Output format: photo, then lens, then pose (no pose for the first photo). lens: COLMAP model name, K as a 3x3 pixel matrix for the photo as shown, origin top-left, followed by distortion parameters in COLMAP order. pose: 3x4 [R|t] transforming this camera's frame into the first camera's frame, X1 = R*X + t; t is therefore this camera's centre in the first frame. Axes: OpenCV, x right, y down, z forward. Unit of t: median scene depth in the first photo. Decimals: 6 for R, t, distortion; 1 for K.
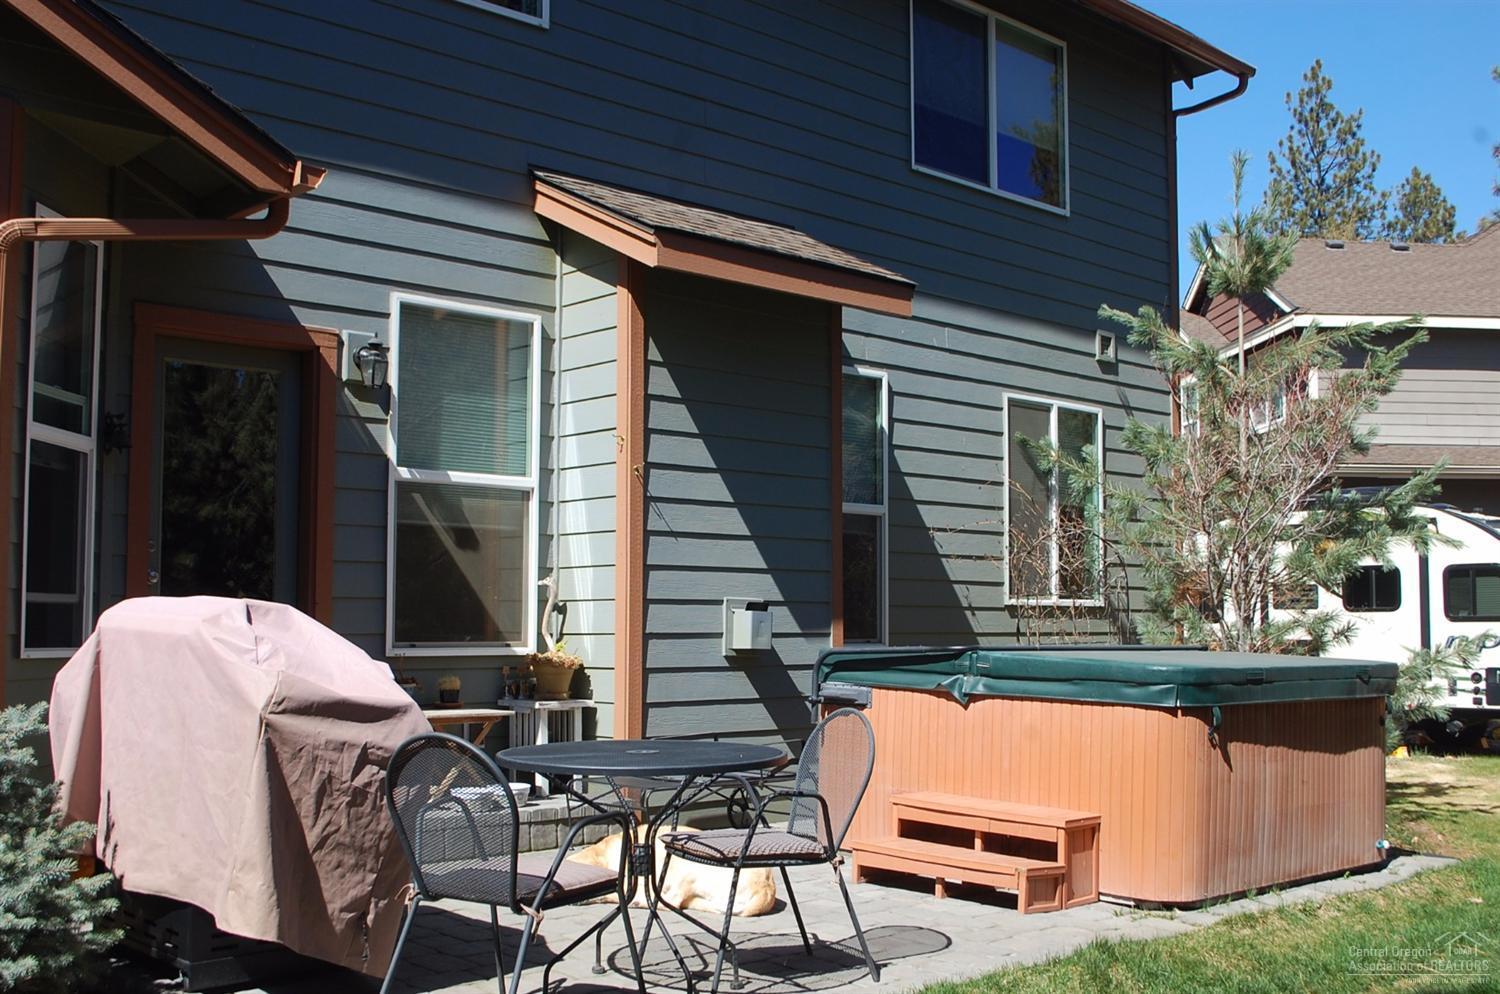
lens RADIAL K [[1572.7, 0, 751.0], [0, 1572.7, 516.4], [0, 0, 1]] dist [-0.062627, 0.014835]
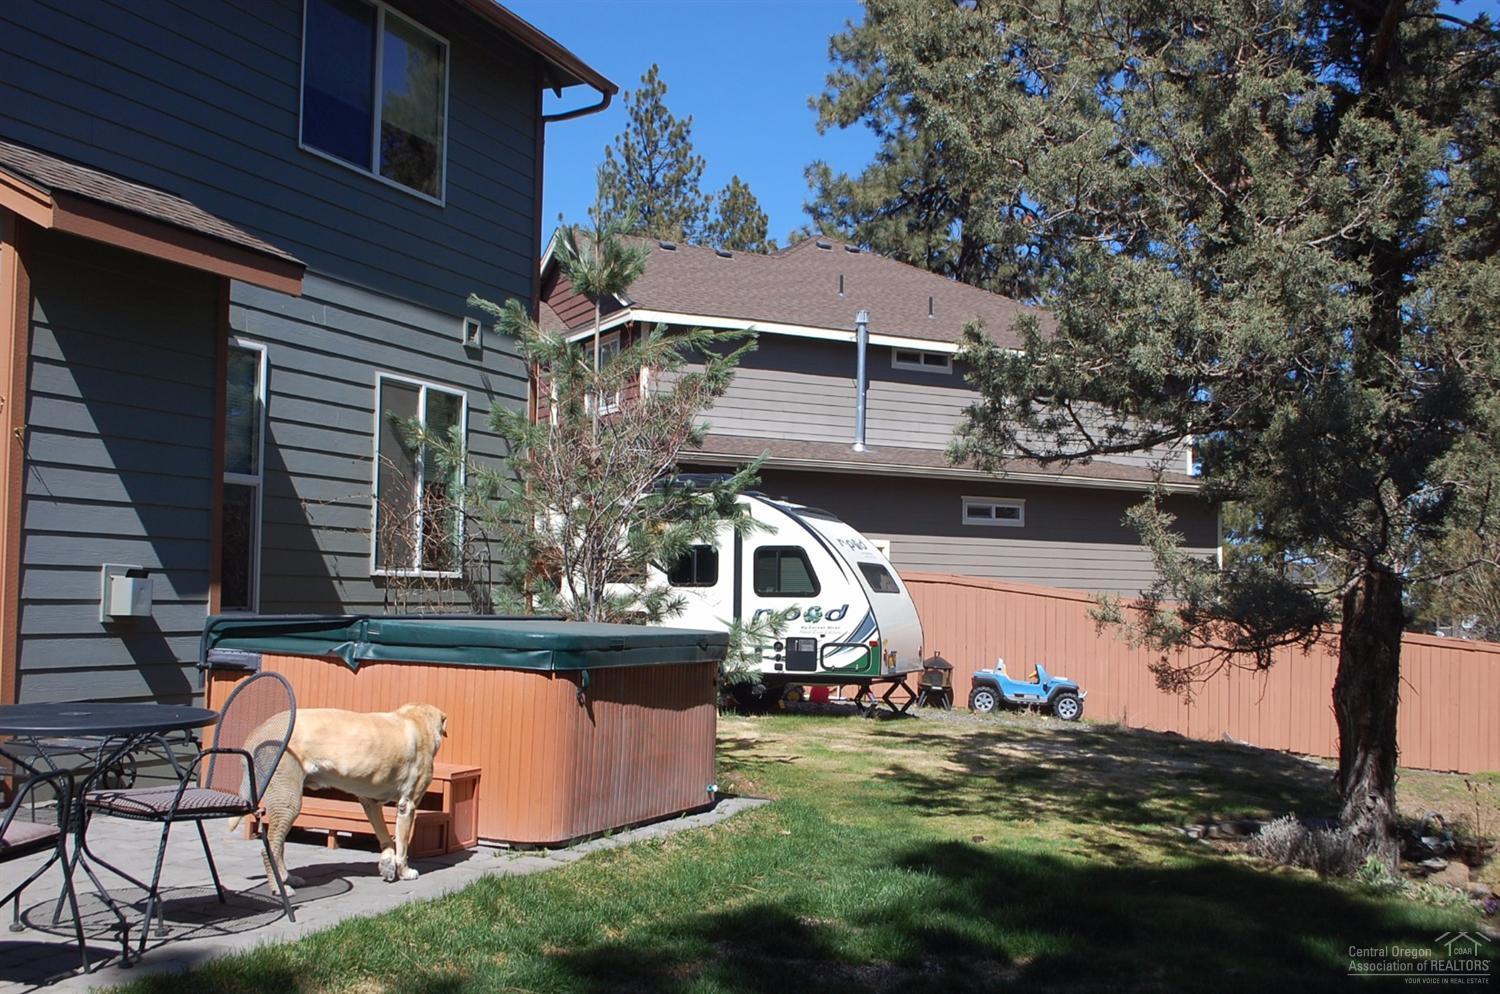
lens RADIAL K [[1572.7, 0, 751.0], [0, 1572.7, 516.4], [0, 0, 1]] dist [-0.062627, 0.014835]
pose [[0.910564, 0.031101, 0.412197, -0.045609], [-0.039252, 0.999165, 0.011320, -0.005231], [-0.411501, -0.026487, 0.911024, -0.060768]]
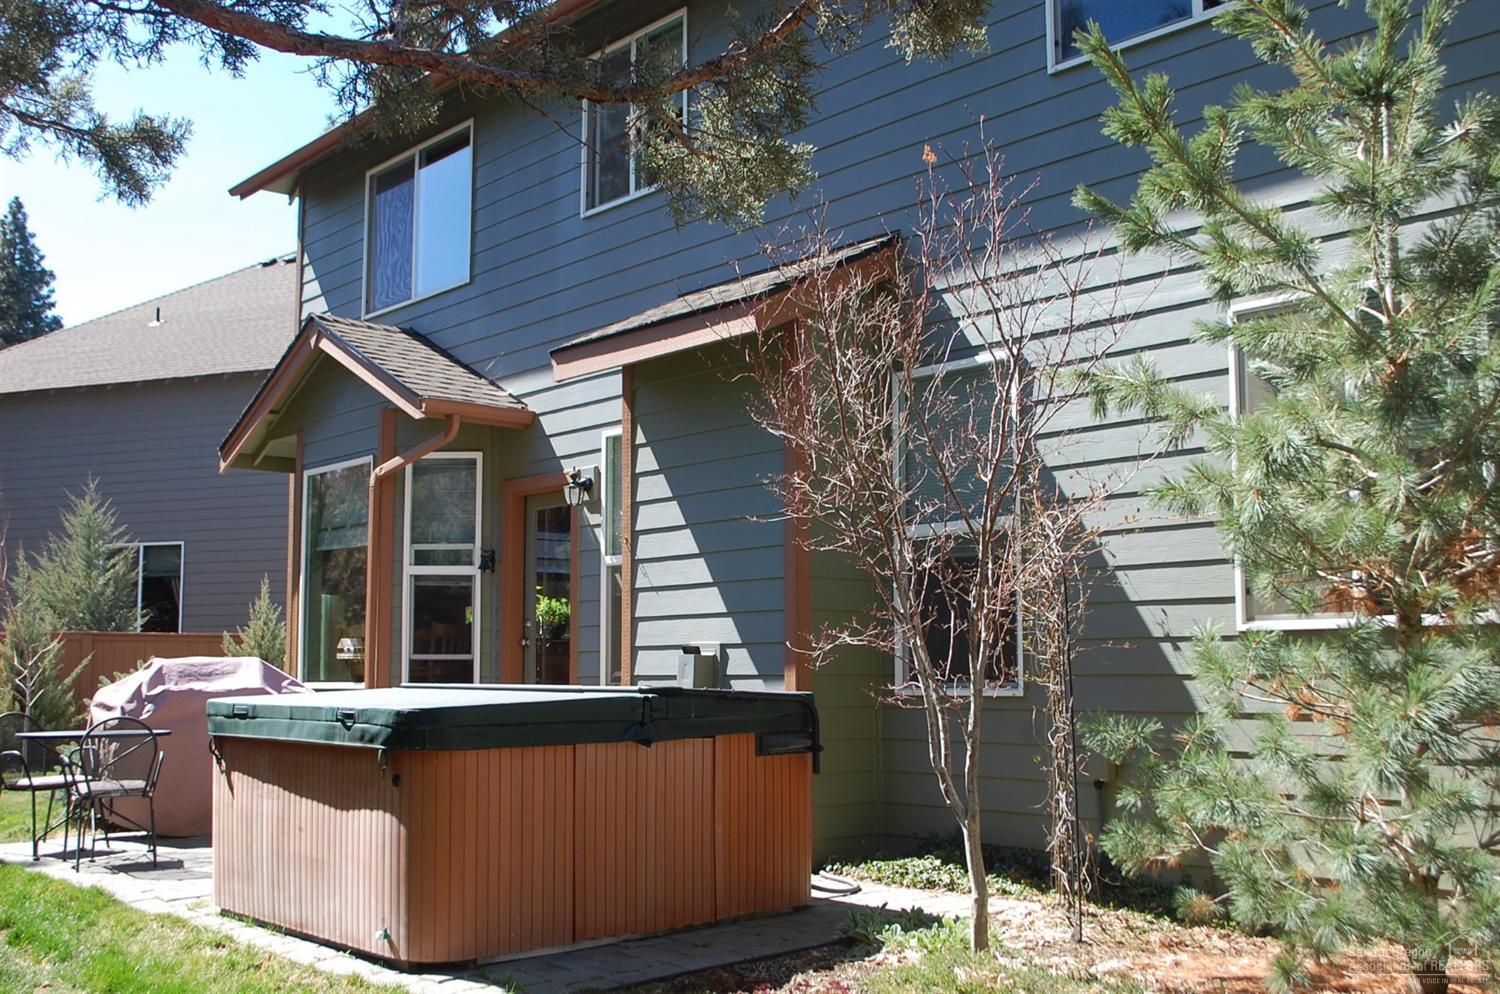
lens RADIAL K [[1572.7, 0, 751.0], [0, 1572.7, 516.4], [0, 0, 1]] dist [-0.062627, 0.014835]
pose [[-0.023428, -0.106737, -0.994011, 0.961670], [0.068928, 0.991746, -0.108118, 0.076897], [0.997347, -0.071048, -0.015877, 0.958651]]
